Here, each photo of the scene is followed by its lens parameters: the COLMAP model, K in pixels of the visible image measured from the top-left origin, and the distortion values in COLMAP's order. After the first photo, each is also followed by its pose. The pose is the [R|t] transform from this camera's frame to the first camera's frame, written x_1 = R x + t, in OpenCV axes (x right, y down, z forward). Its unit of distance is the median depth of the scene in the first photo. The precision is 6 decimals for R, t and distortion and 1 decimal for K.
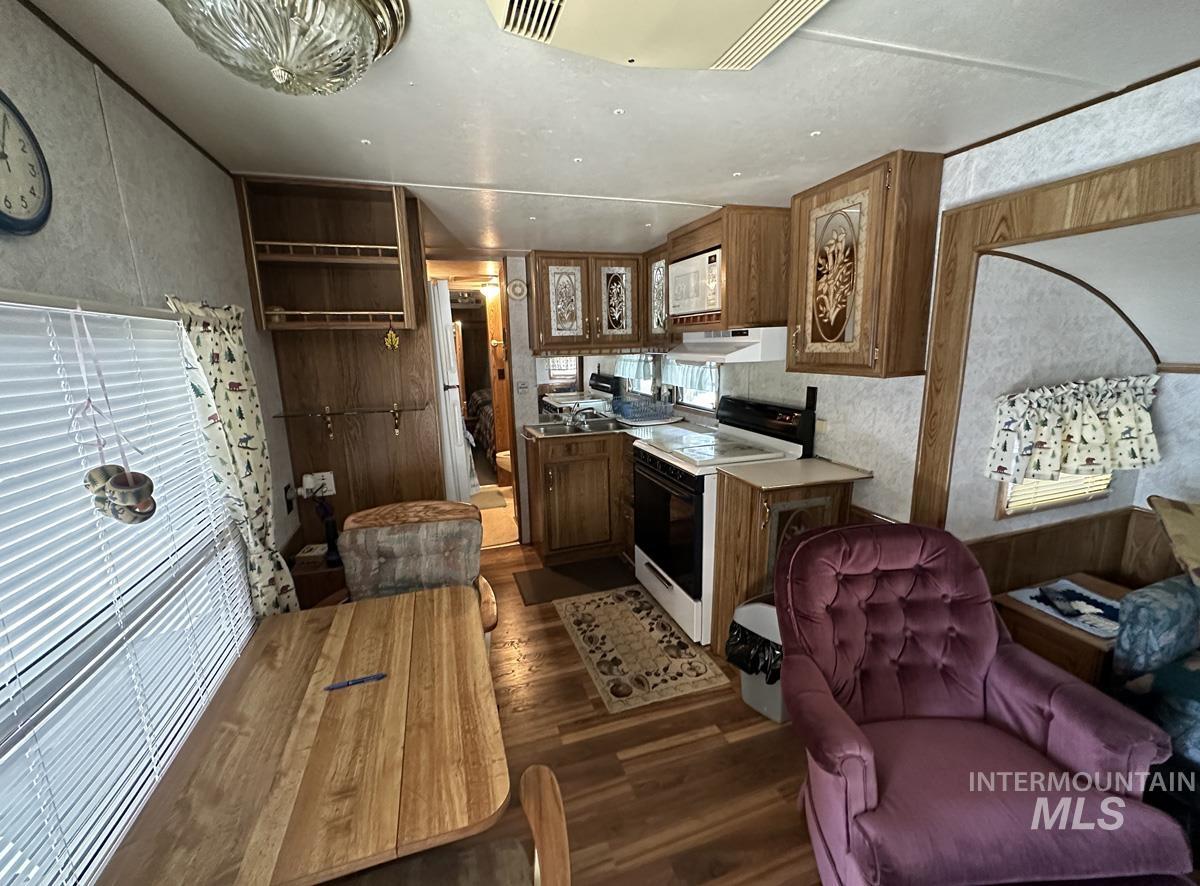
lens RADIAL K [[487.0, 0, 609.1], [0, 487.0, 443.4], [0, 0, 1]] dist [-0.000064, -0.000195]
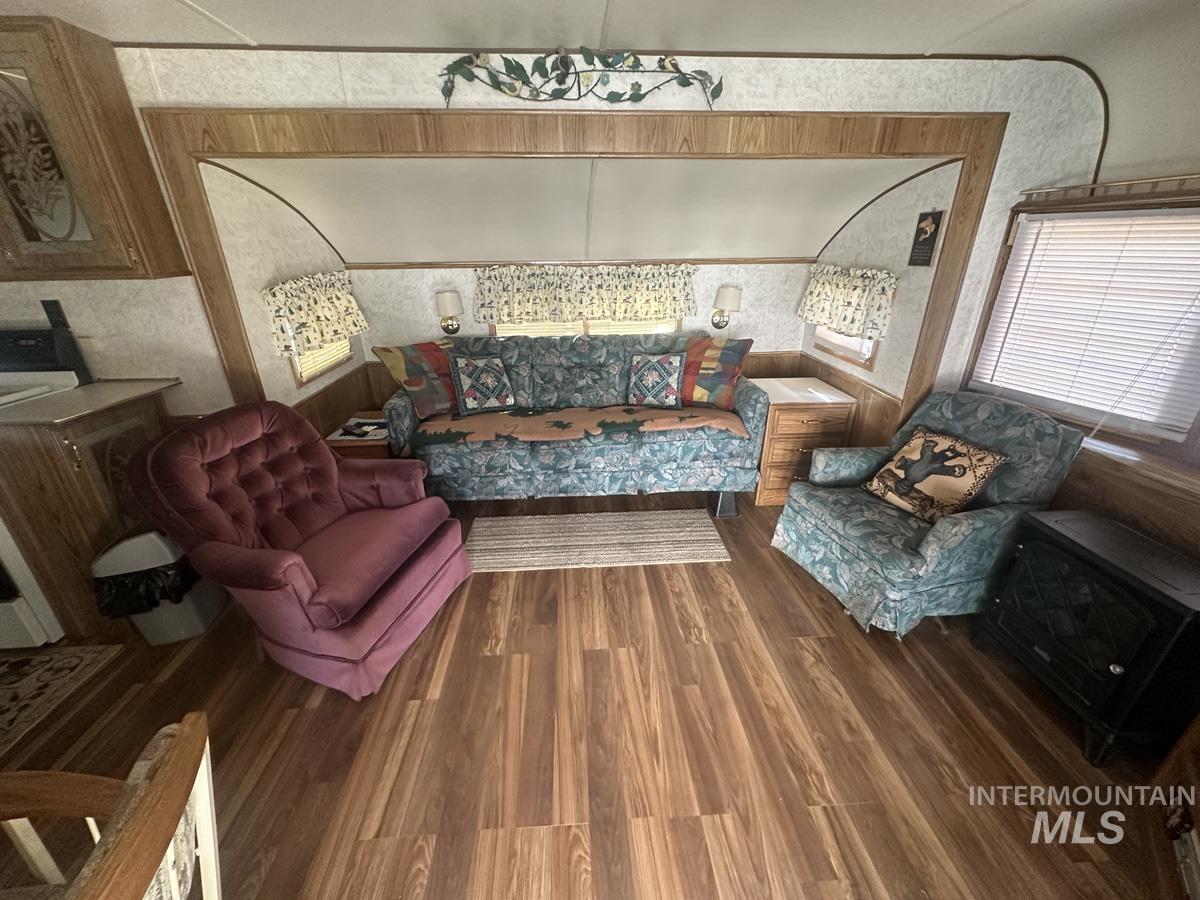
lens RADIAL K [[487.0, 0, 603.0], [0, 487.0, 452.7], [0, 0, 1]] dist [-0.000064, -0.000195]
pose [[0.255178, -0.360943, 0.896998, -0.249369], [0.197286, 0.927630, 0.317145, 0.067283], [-0.946553, 0.096036, 0.307919, -0.174554]]
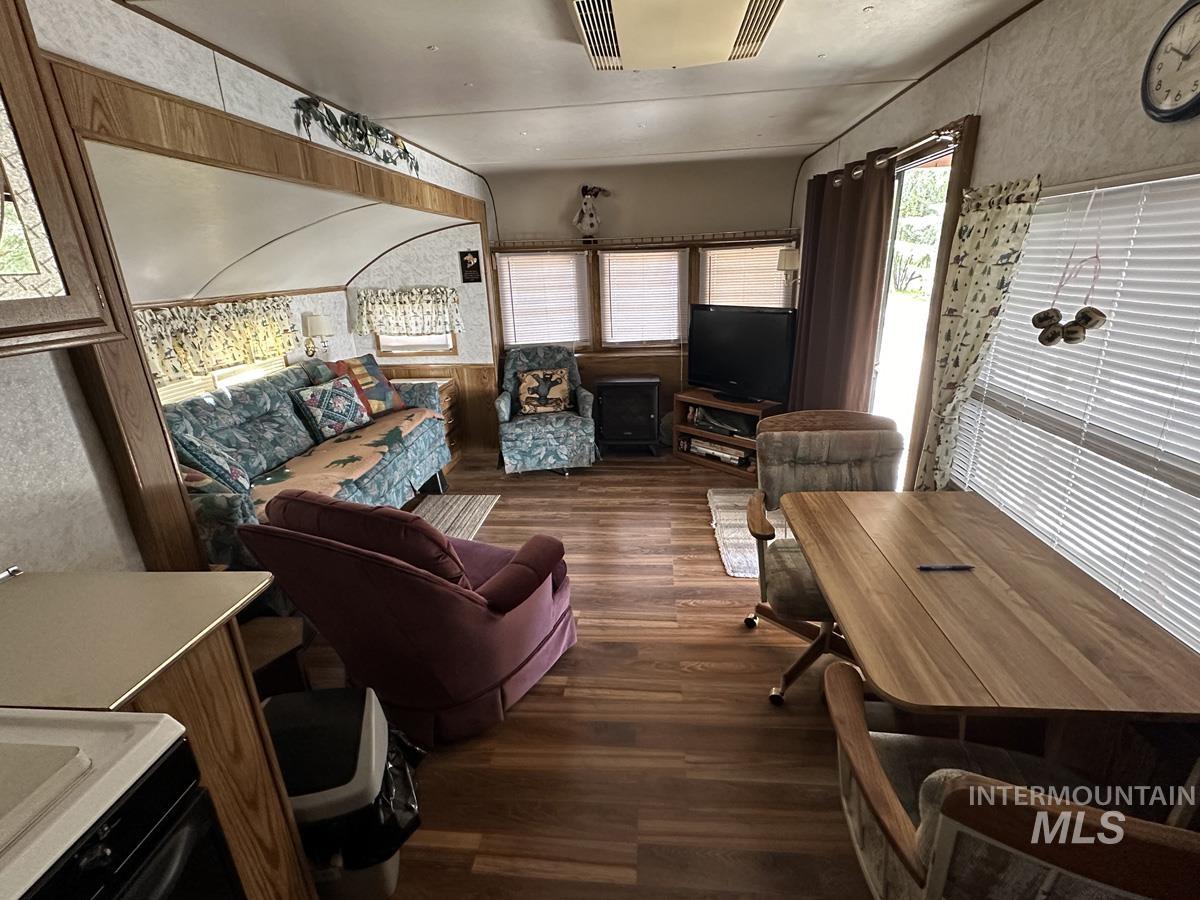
lens RADIAL K [[559.5, 0, 611.3], [0, 559.5, 449.3], [0, 0, 1]] dist [0.002183, 0.001030]
pose [[-0.923165, -0.063953, 0.379046, -0.215855], [0.136933, 0.866668, 0.479724, -0.279566], [-0.359187, 0.494768, -0.791321, 1.479671]]
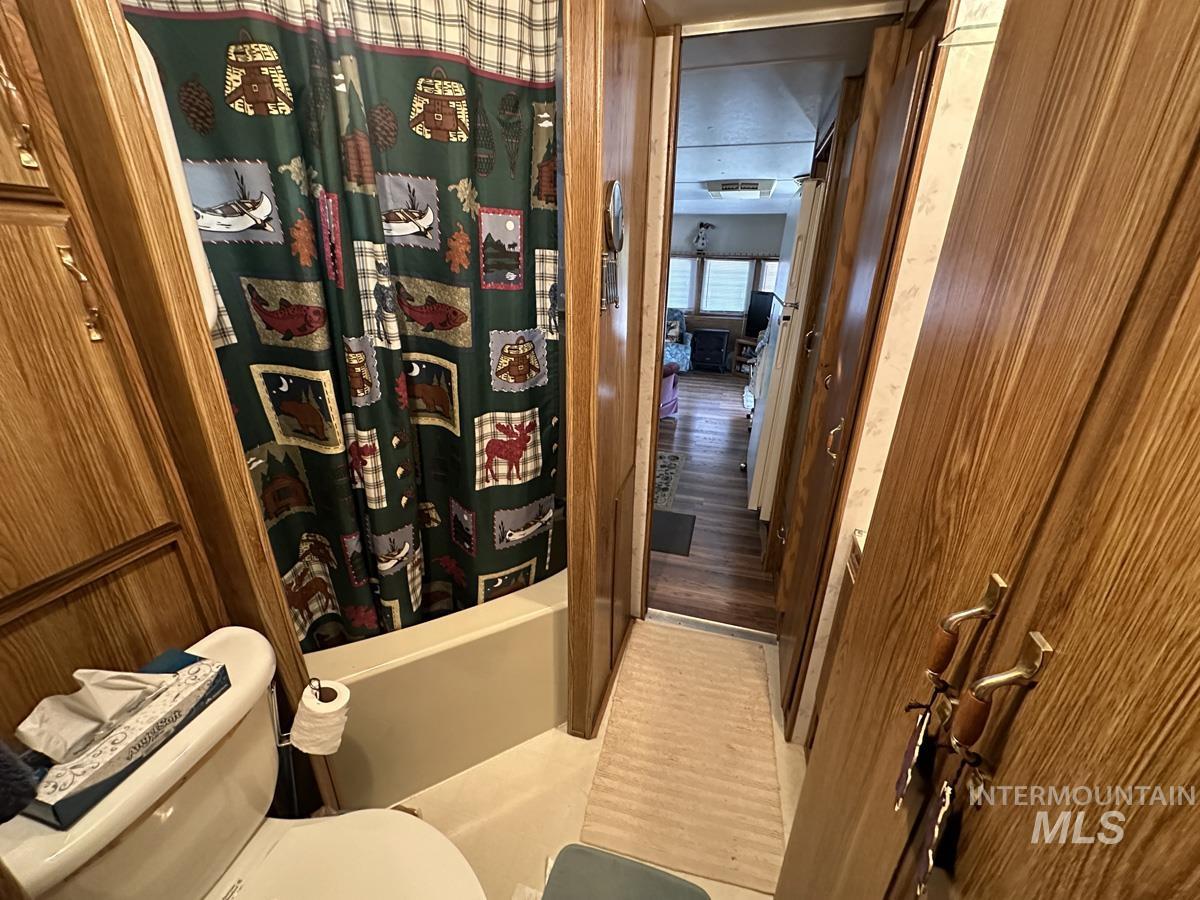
lens RADIAL K [[487.0, 0, 596.1], [0, 487.0, 448.2], [0, 0, 1]] dist [-0.000064, -0.000195]
pose [[-0.821258, -0.195642, 0.535966, -0.916386], [0.123465, 0.856178, 0.501713, -0.660288], [-0.557039, 0.478208, -0.678988, 3.138964]]
